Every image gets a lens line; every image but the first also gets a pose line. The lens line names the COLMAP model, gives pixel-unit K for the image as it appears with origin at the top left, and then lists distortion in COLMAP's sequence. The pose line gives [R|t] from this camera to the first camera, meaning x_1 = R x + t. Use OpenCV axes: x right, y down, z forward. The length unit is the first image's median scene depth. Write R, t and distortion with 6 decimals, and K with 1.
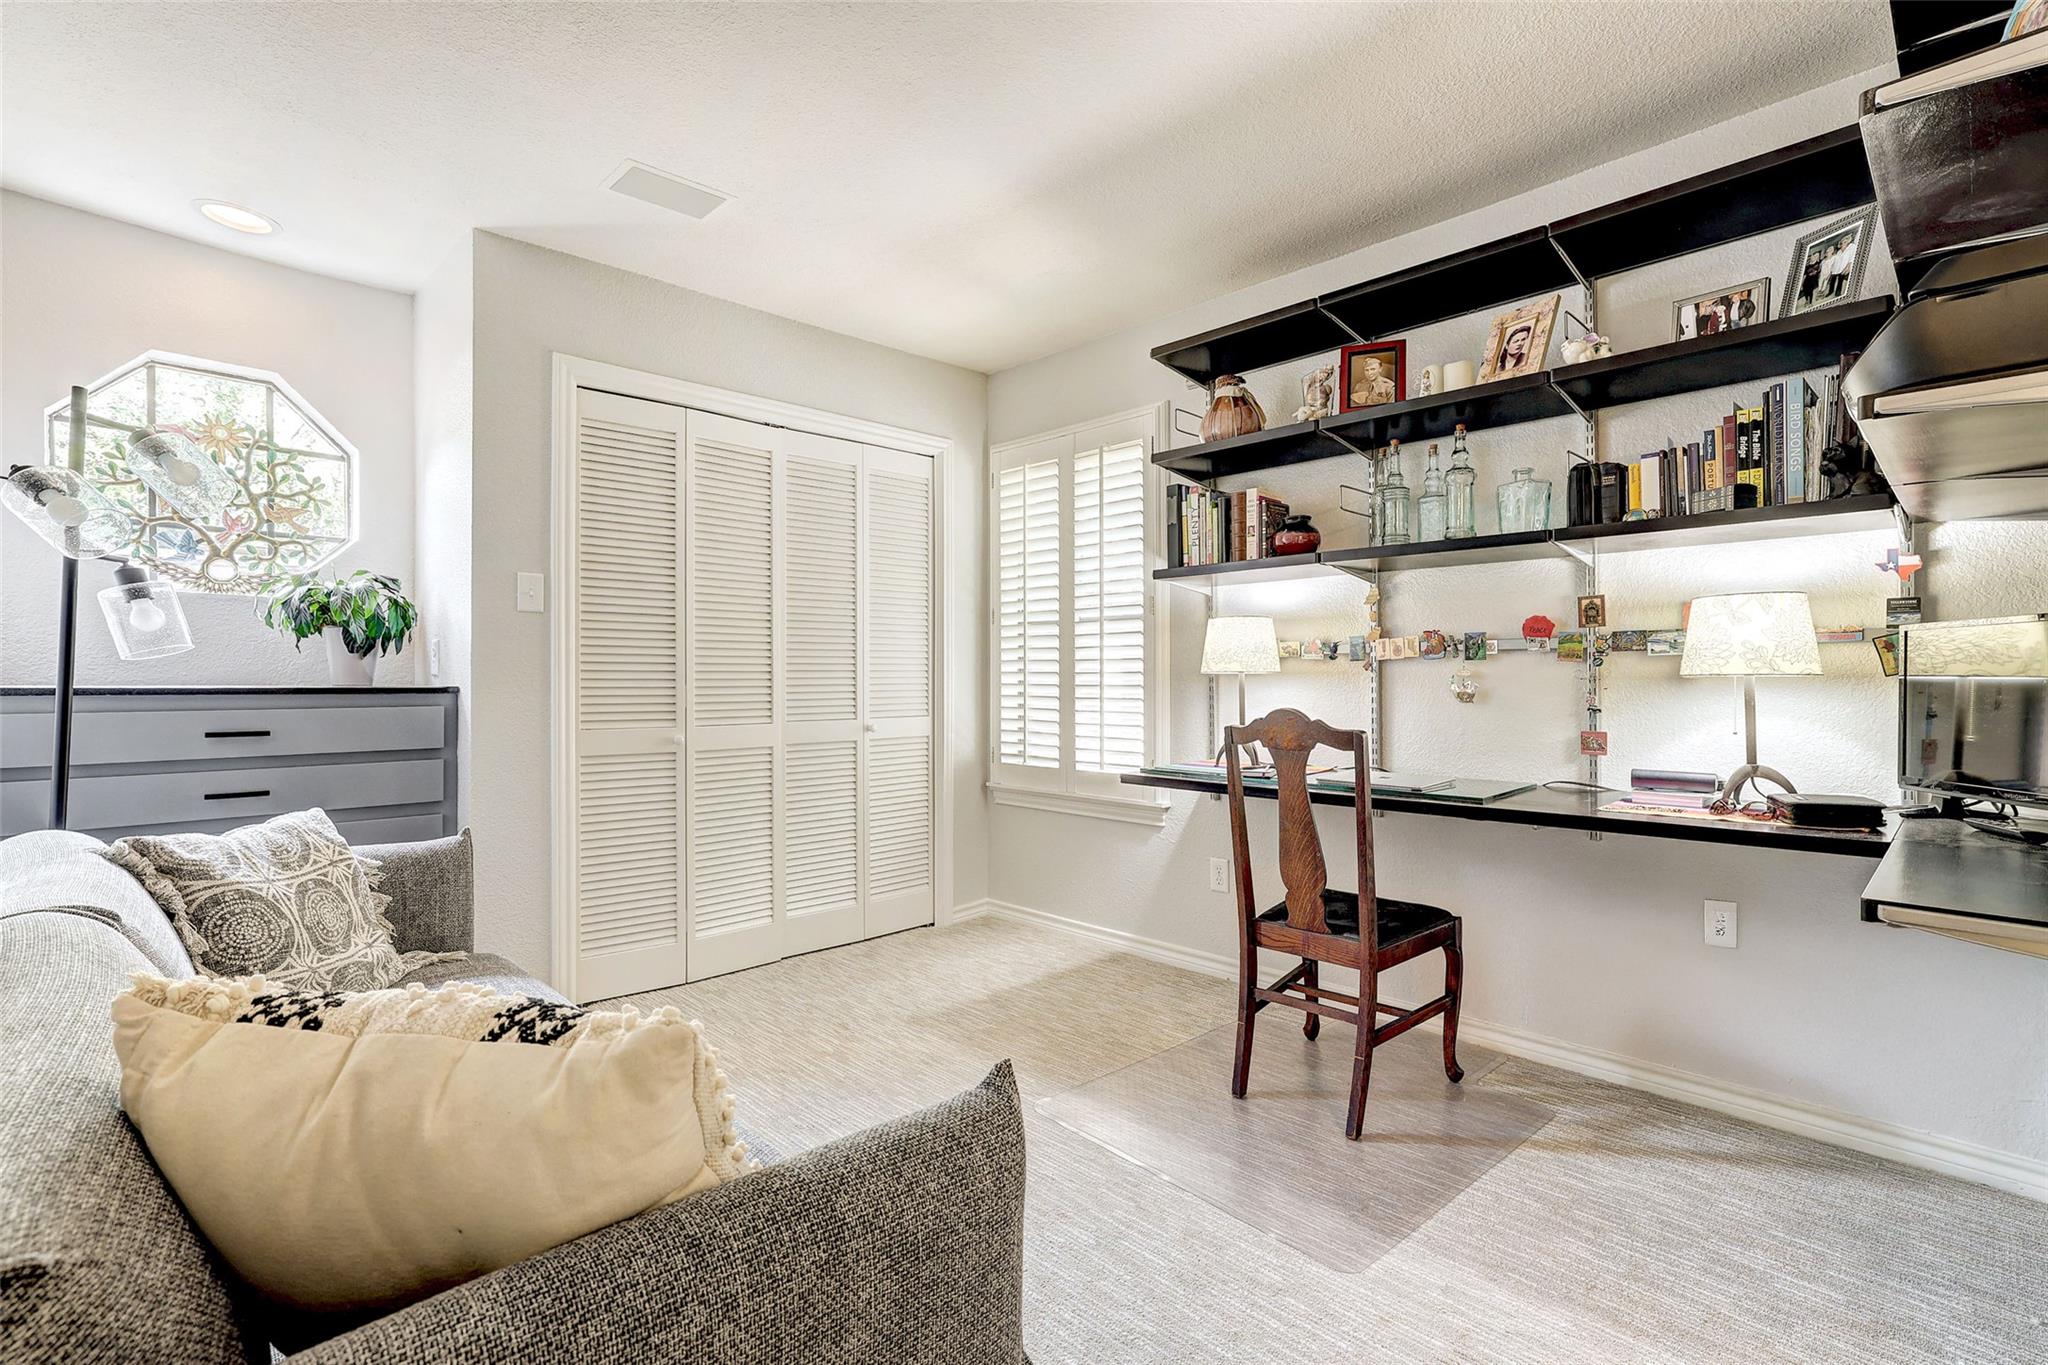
lens RADIAL K [[937.4, 0, 1020.8], [0, 937.4, 676.1], [0, 0, 1]] dist [0.009033, 0.001919]
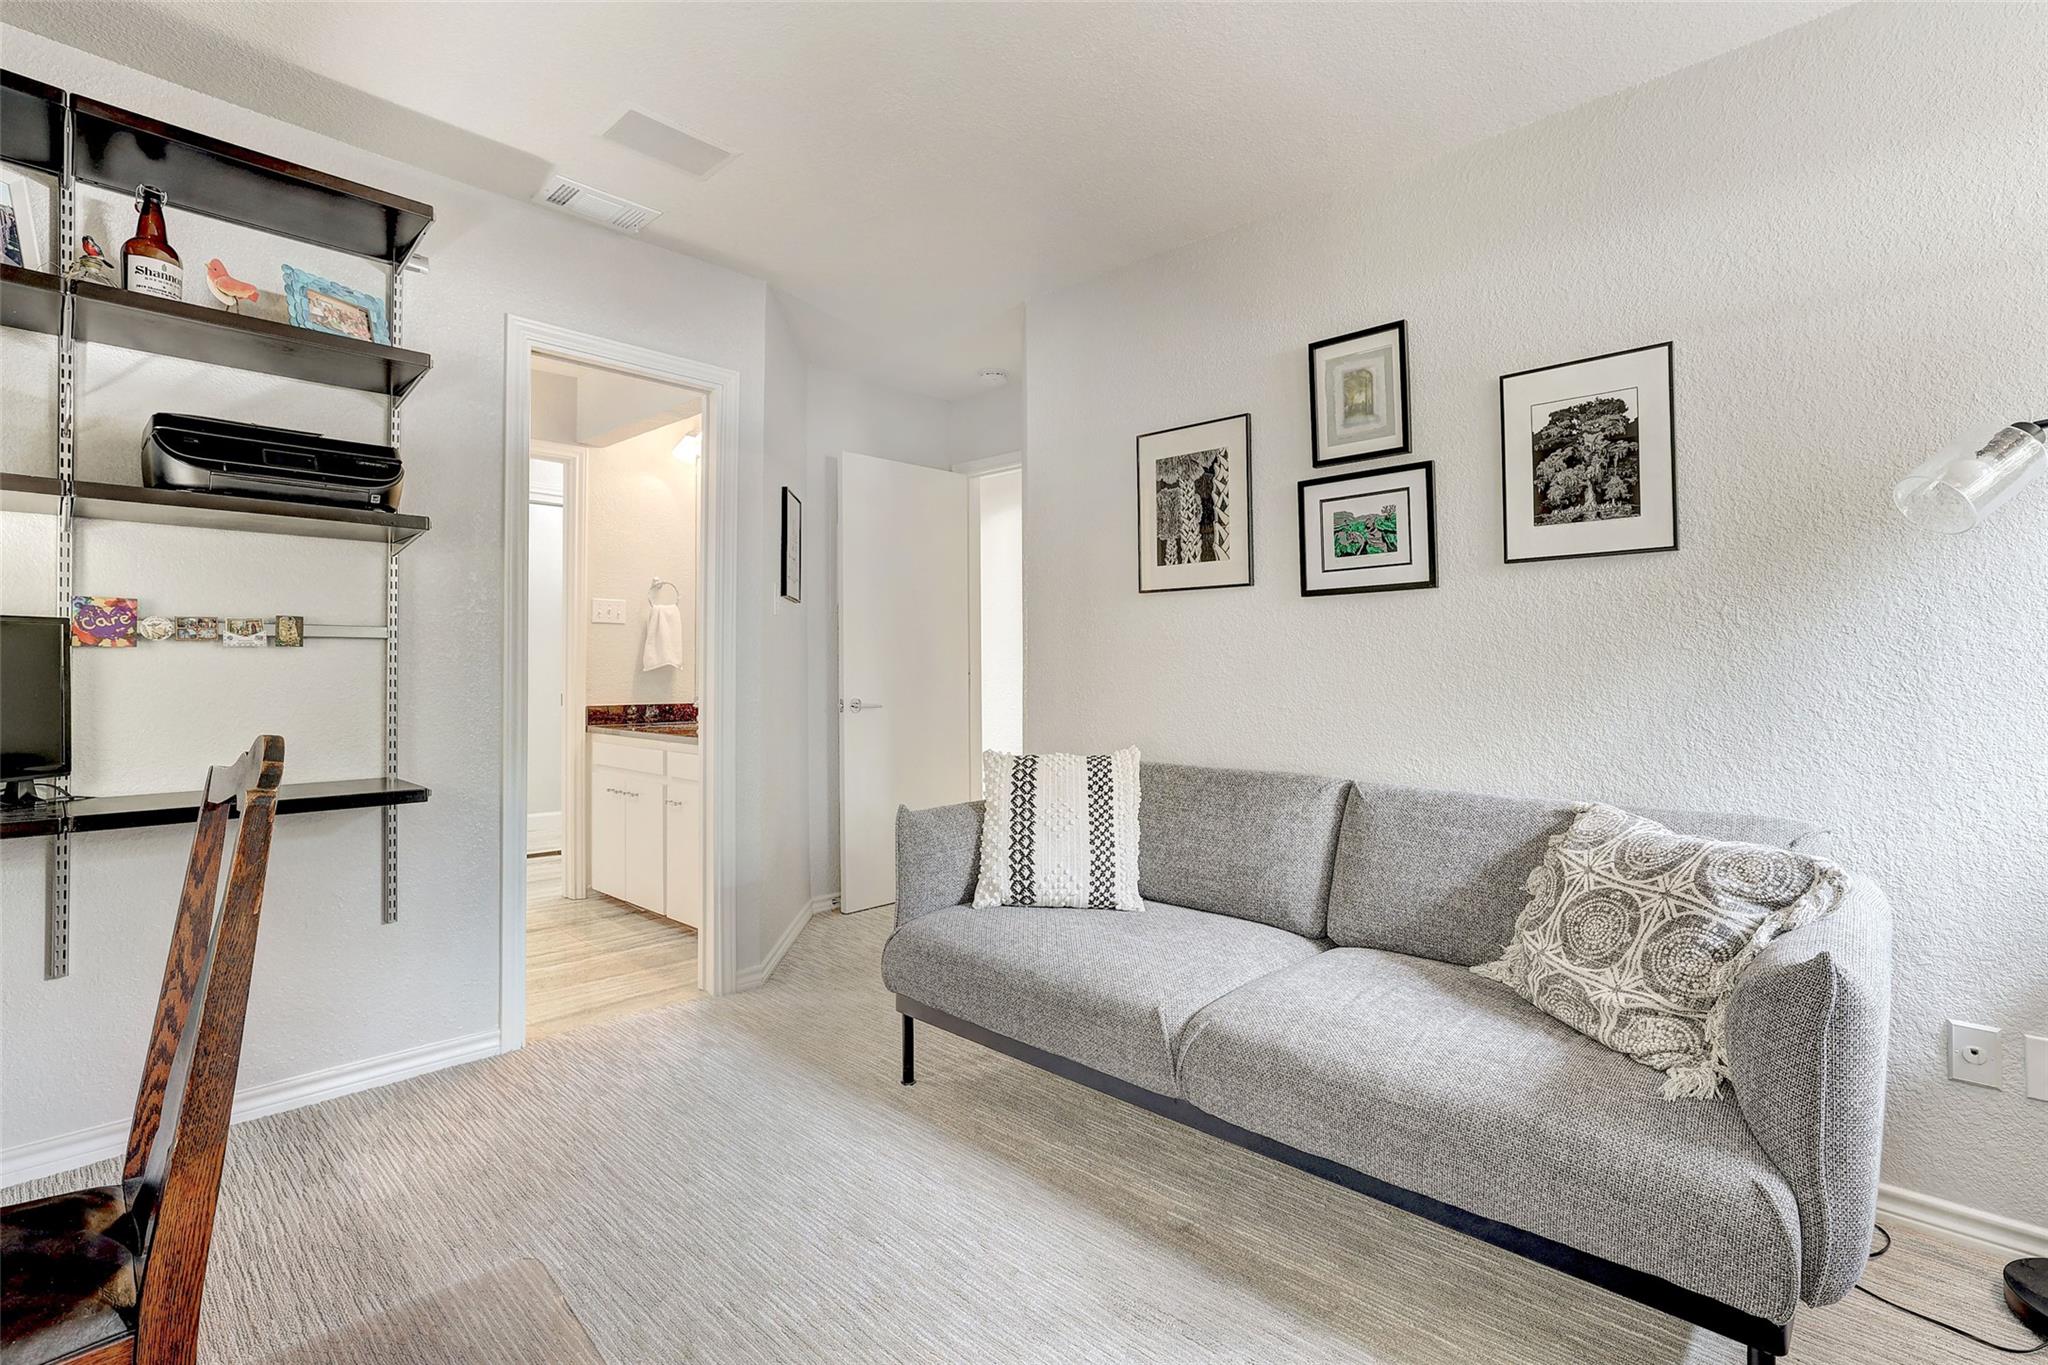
lens RADIAL K [[937.4, 0, 1027.1], [0, 937.4, 672.3], [0, 0, 1]] dist [0.009033, 0.001919]
pose [[-0.998810, -0.000296, -0.048774, -0.125412], [-0.000351, 0.999999, 0.001129, 0.000153], [0.048774, 0.001145, -0.998809, 1.884026]]
